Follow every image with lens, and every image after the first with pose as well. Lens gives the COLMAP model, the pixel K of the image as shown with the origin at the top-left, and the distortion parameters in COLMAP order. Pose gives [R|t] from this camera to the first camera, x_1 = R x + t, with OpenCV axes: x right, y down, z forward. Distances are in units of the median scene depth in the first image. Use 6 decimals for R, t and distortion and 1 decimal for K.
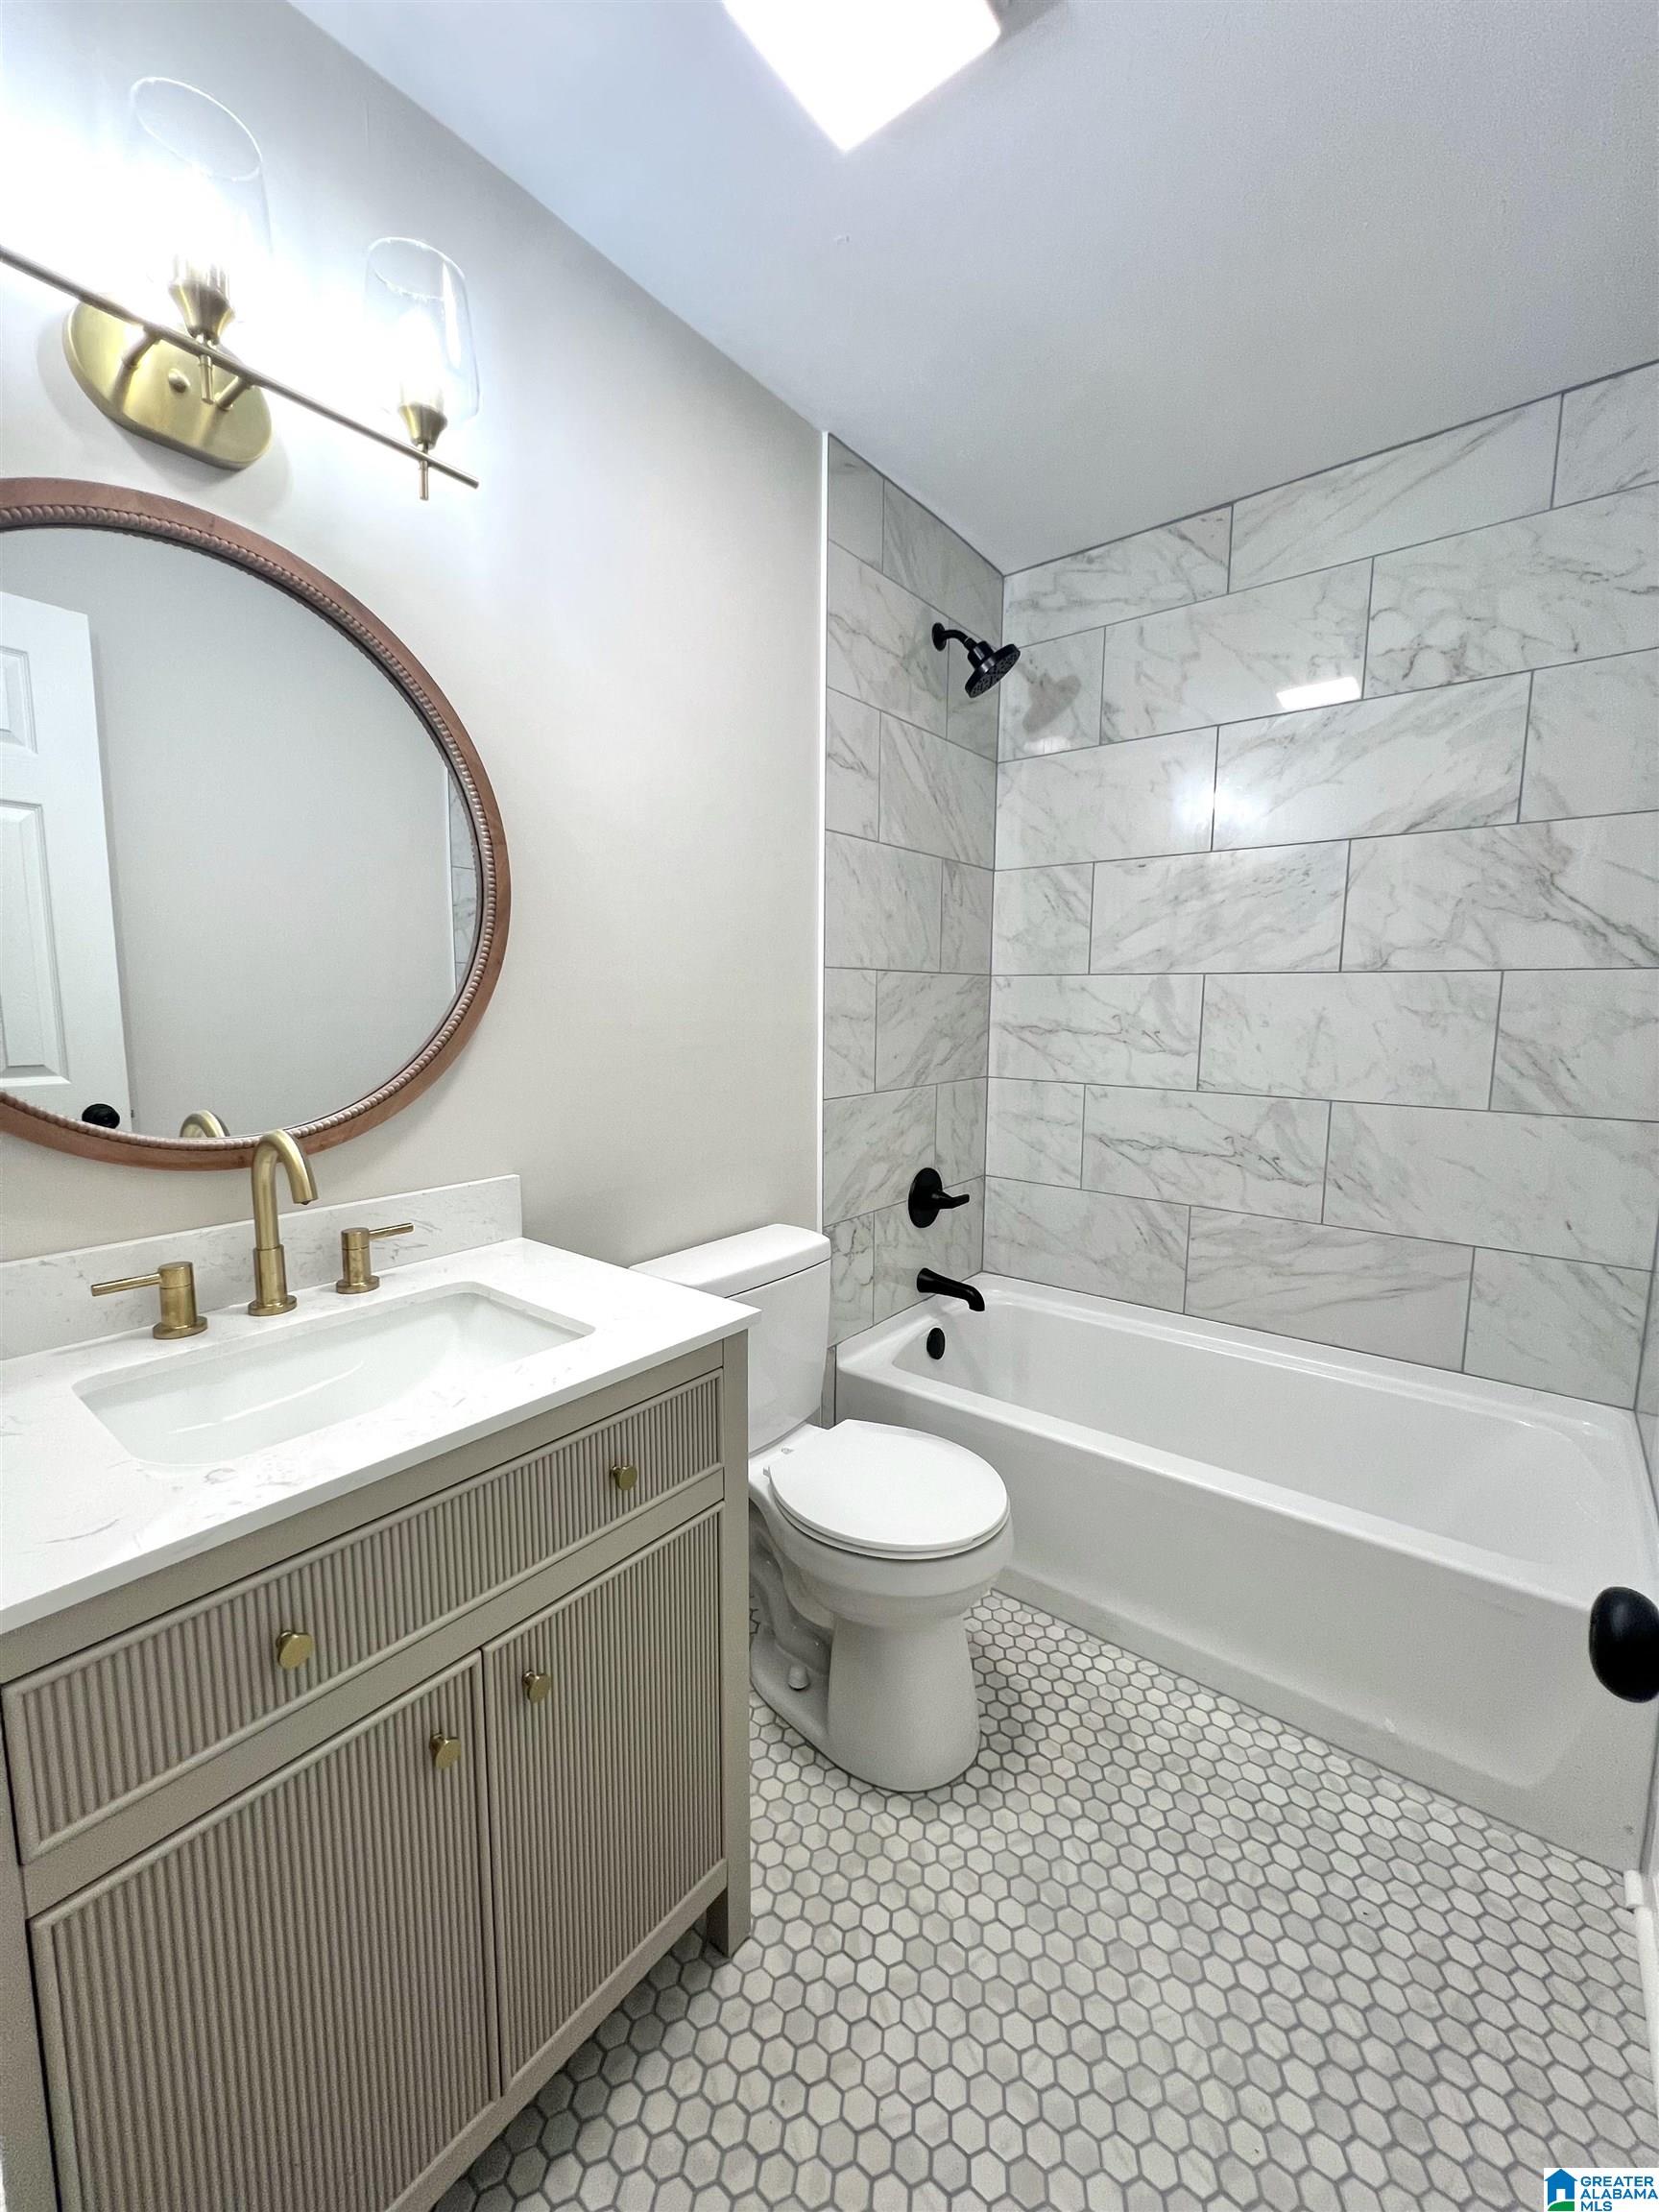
lens RADIAL K [[891.7, 0, 829.5], [0, 891.7, 1106.0], [0, 0, 1]] dist [0.000097, -0.000011]
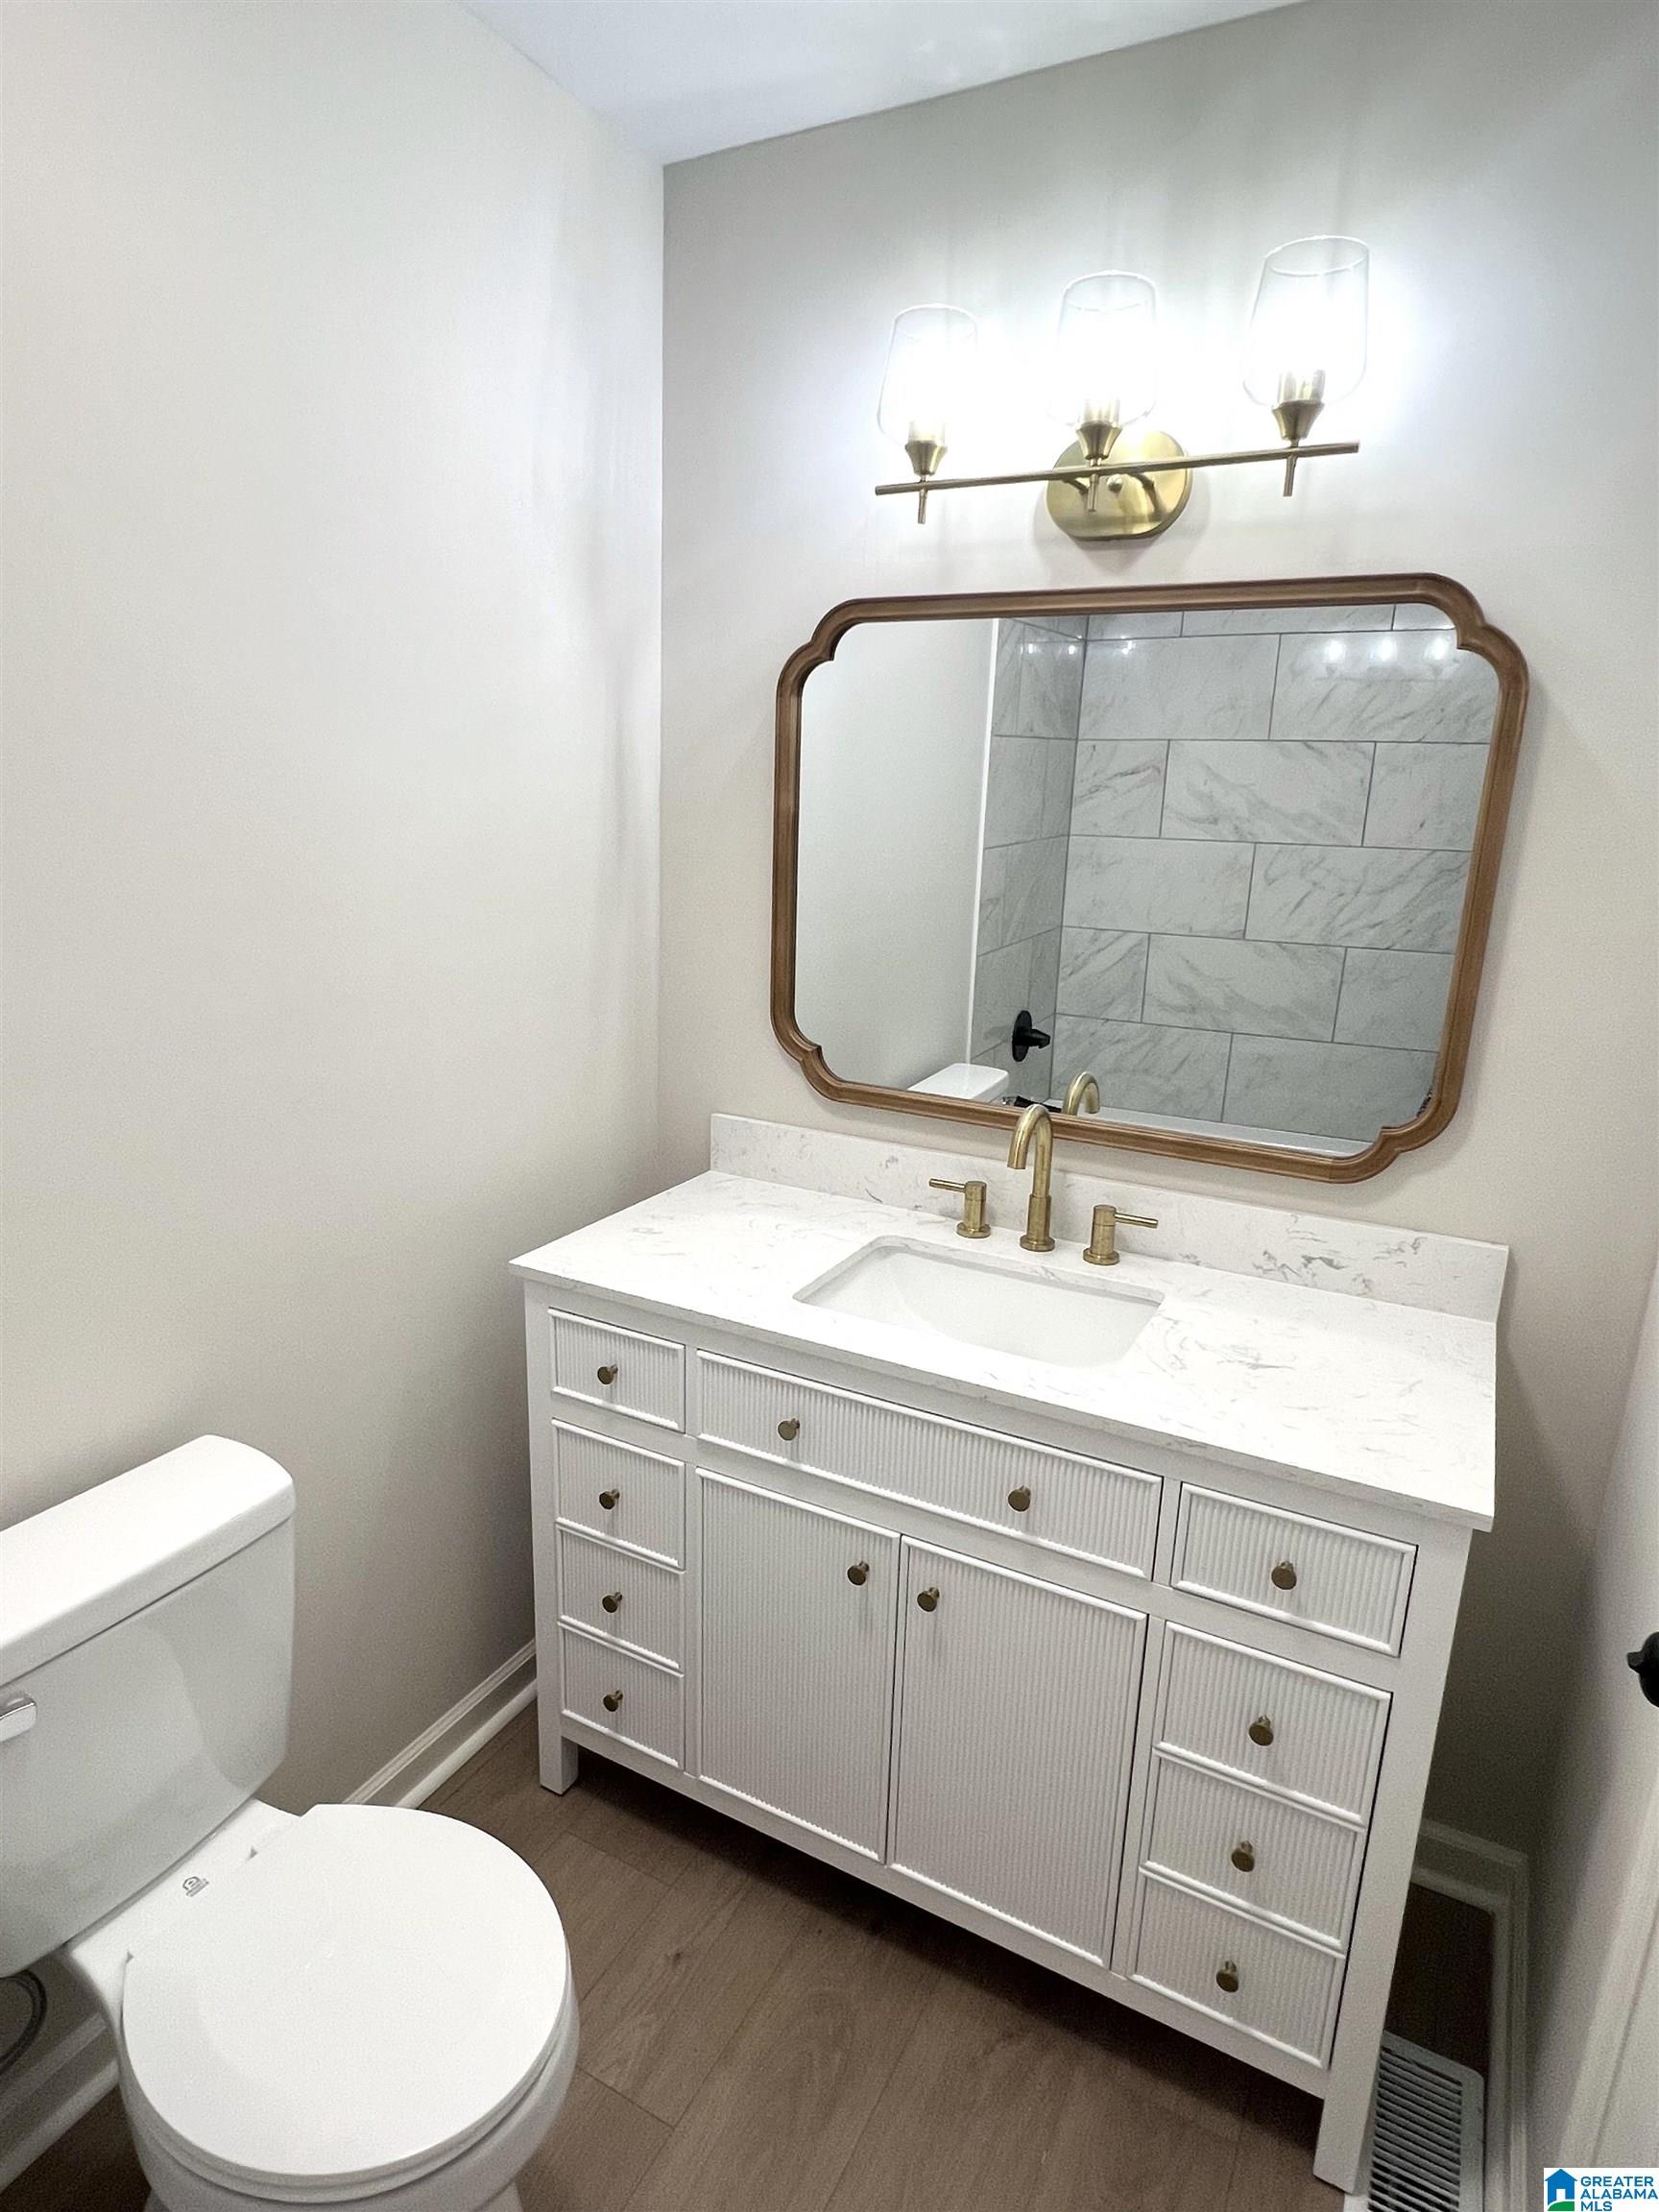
lens RADIAL K [[1233.2, 0, 829.5], [0, 1233.2, 1106.0], [0, 0, 1]] dist [-0.005858, -0.001610]
pose [[0.188638, 0.232520, -0.954123, 0.865830], [-0.148927, 0.967102, 0.206238, -0.257605], [0.970689, 0.103191, 0.217061, 0.319842]]
